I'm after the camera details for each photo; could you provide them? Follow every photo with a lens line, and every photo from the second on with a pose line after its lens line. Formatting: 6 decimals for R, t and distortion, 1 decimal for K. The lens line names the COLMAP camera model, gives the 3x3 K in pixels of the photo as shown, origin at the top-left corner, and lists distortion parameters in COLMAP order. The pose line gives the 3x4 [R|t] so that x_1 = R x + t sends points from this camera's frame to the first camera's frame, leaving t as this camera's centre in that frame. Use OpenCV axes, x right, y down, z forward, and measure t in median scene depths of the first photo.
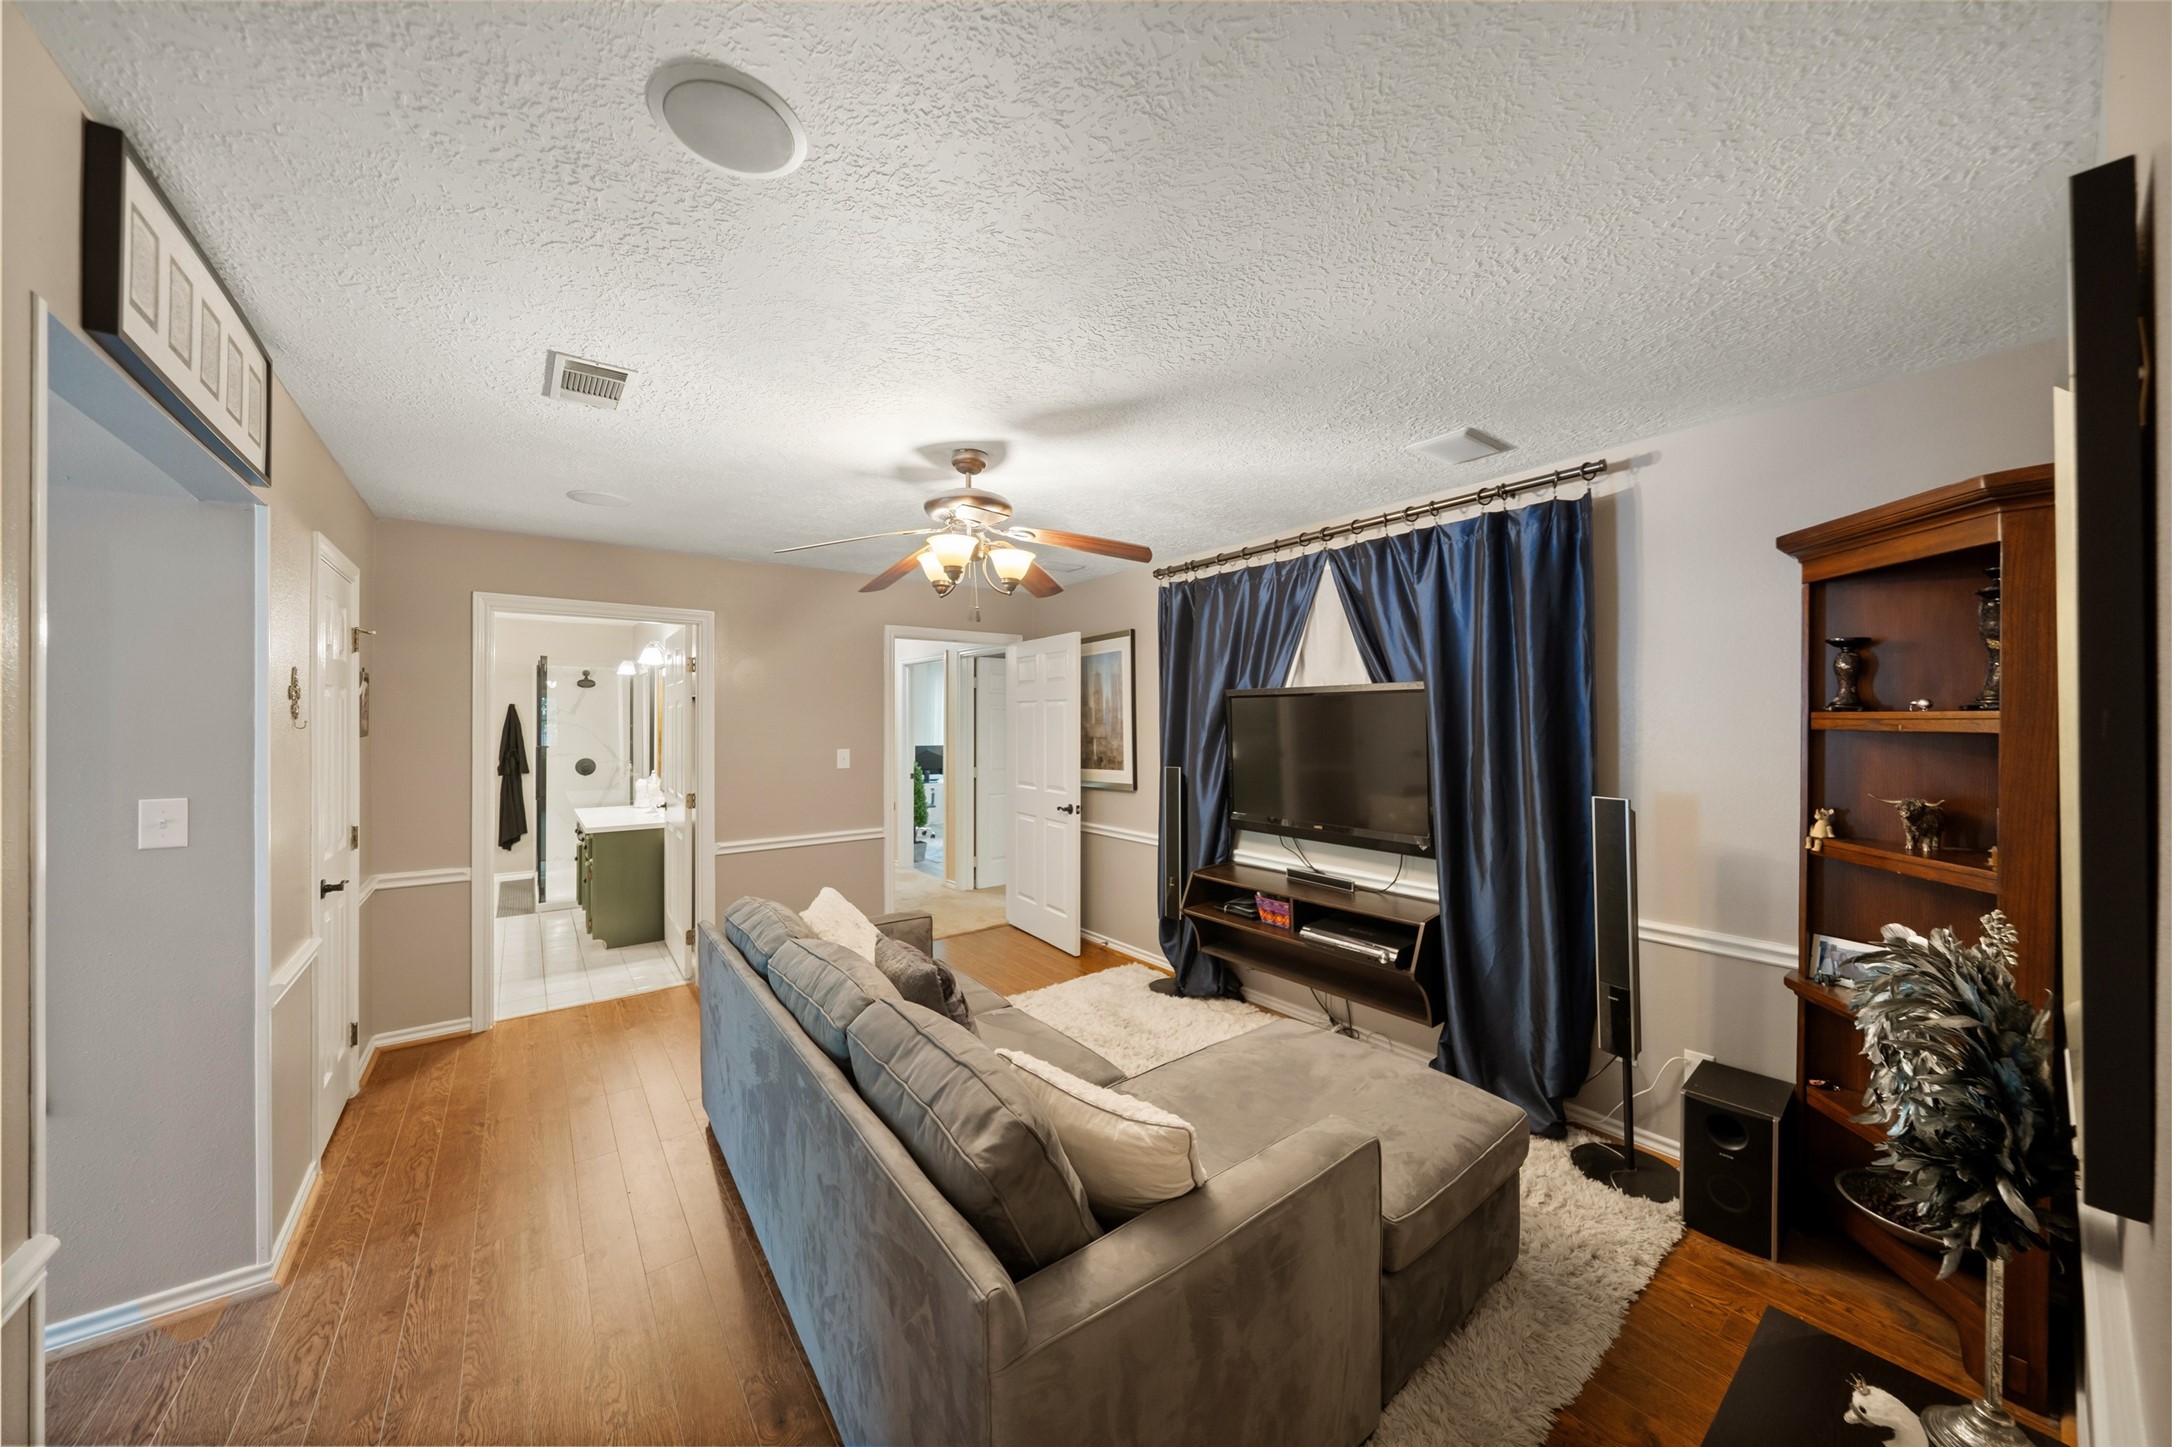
lens RADIAL K [[753.4, 0, 1089.4], [0, 753.4, 714.7], [0, 0, 1]] dist [-0.001186, -0.000038]
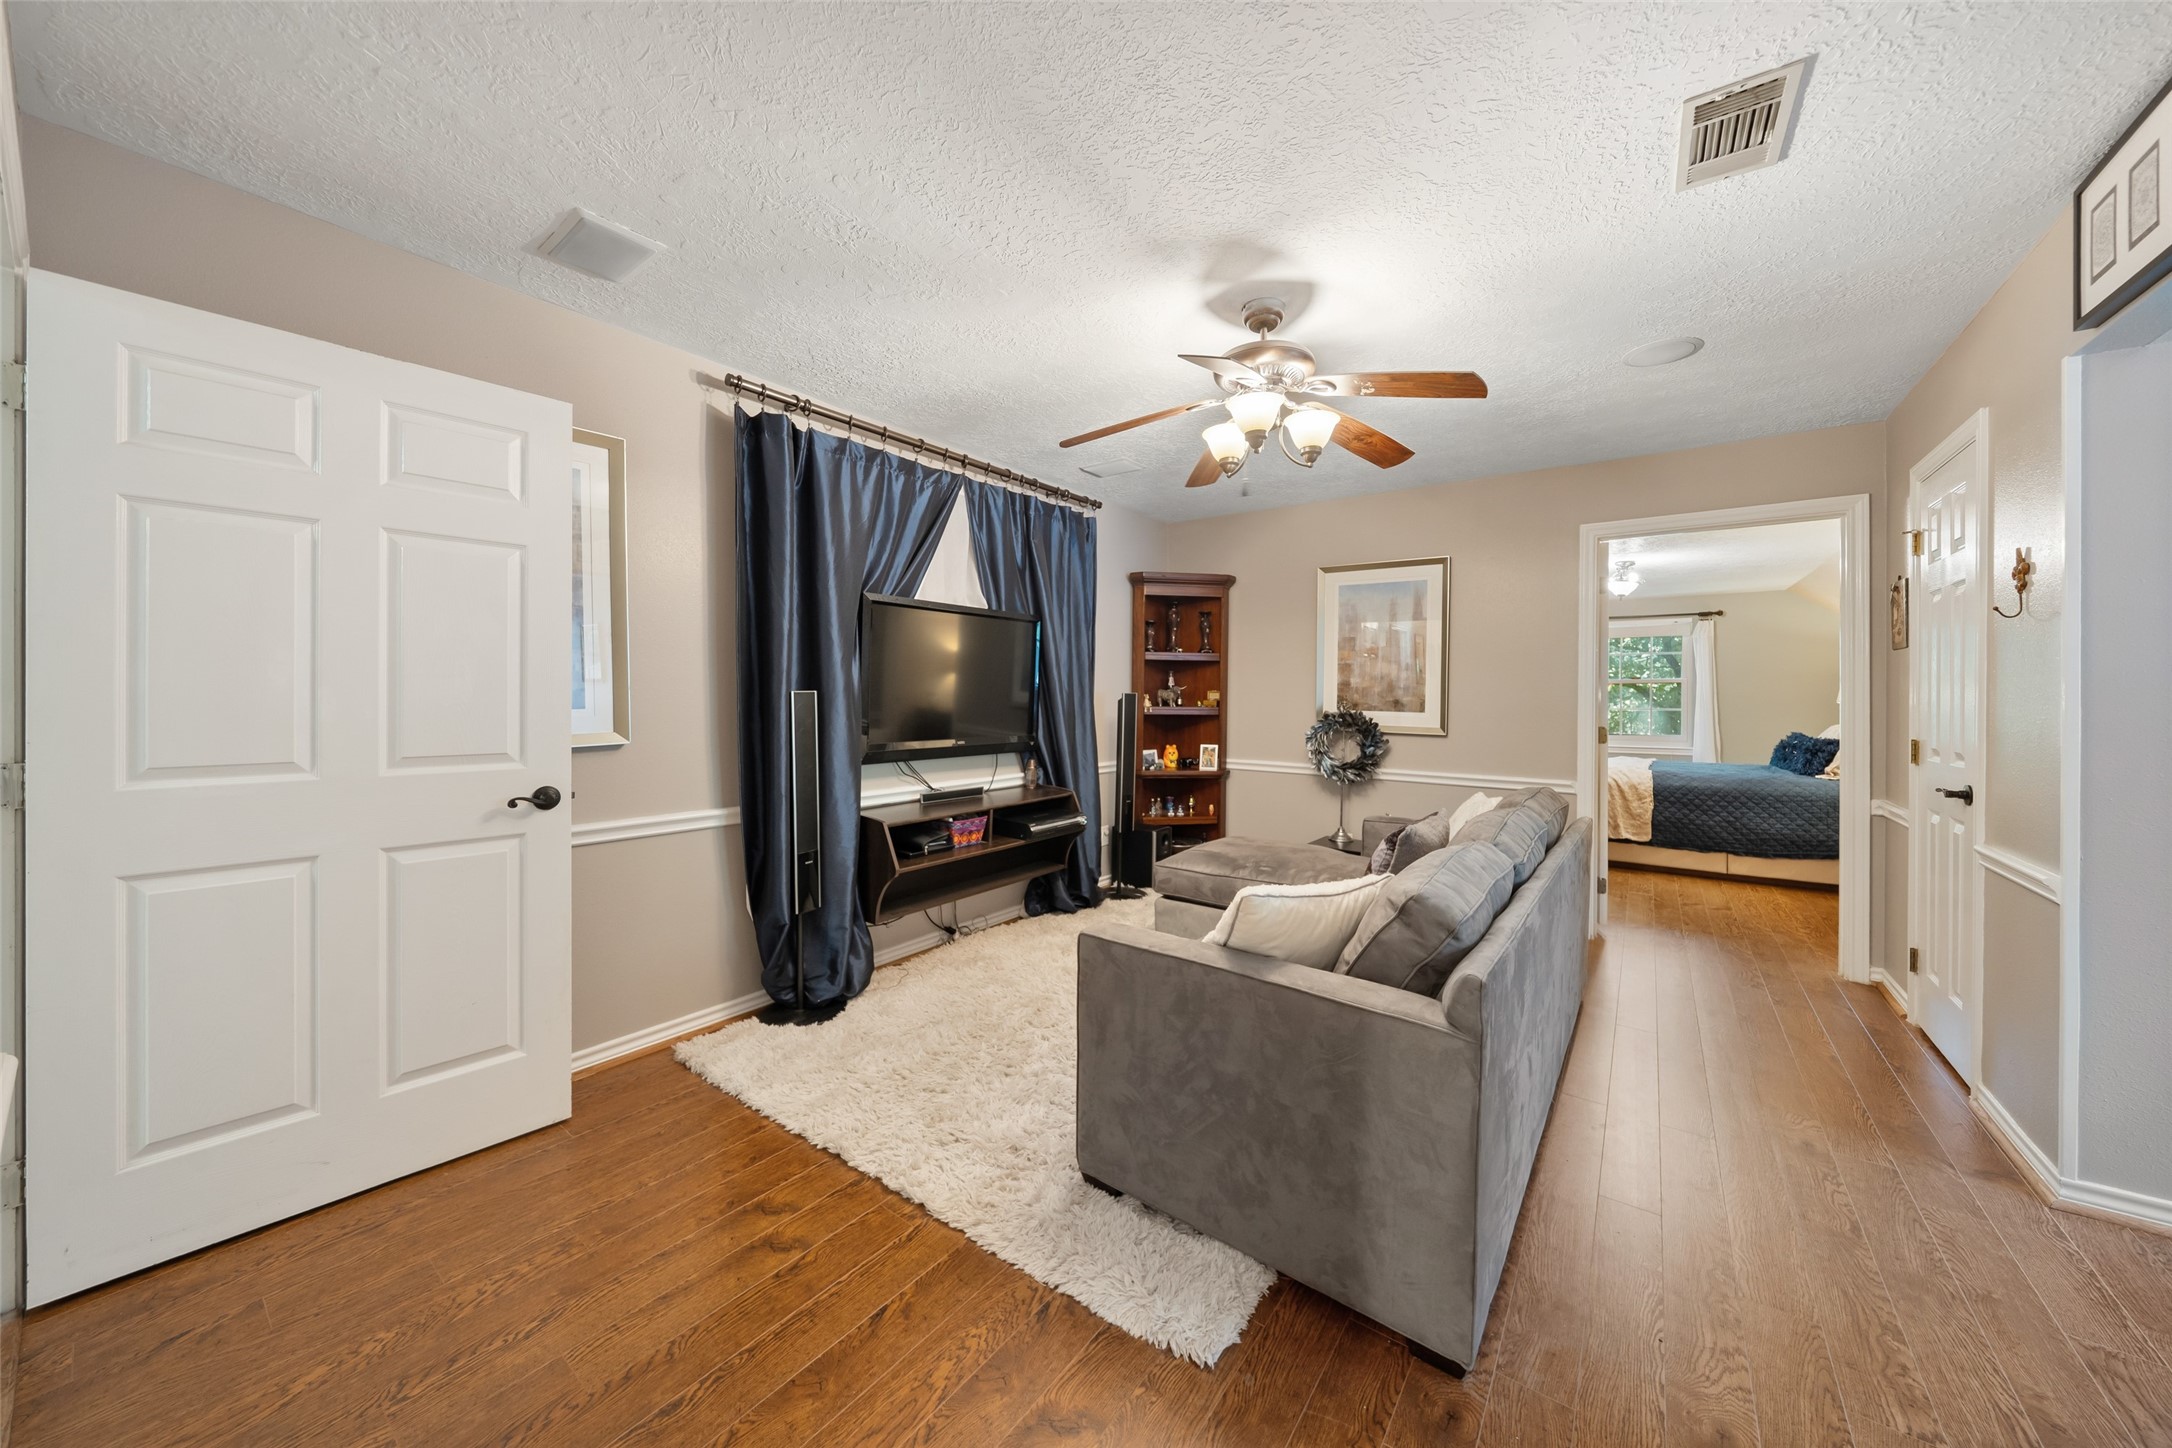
lens RADIAL K [[753.4, 0, 1088.9], [0, 753.4, 697.8], [0, 0, 1]] dist [-0.001186, -0.000038]
pose [[-0.262866, -0.009108, 0.964789, -0.741946], [-0.003920, 0.999957, 0.008372, 0.078729], [-0.964824, -0.001581, -0.262890, 1.107882]]
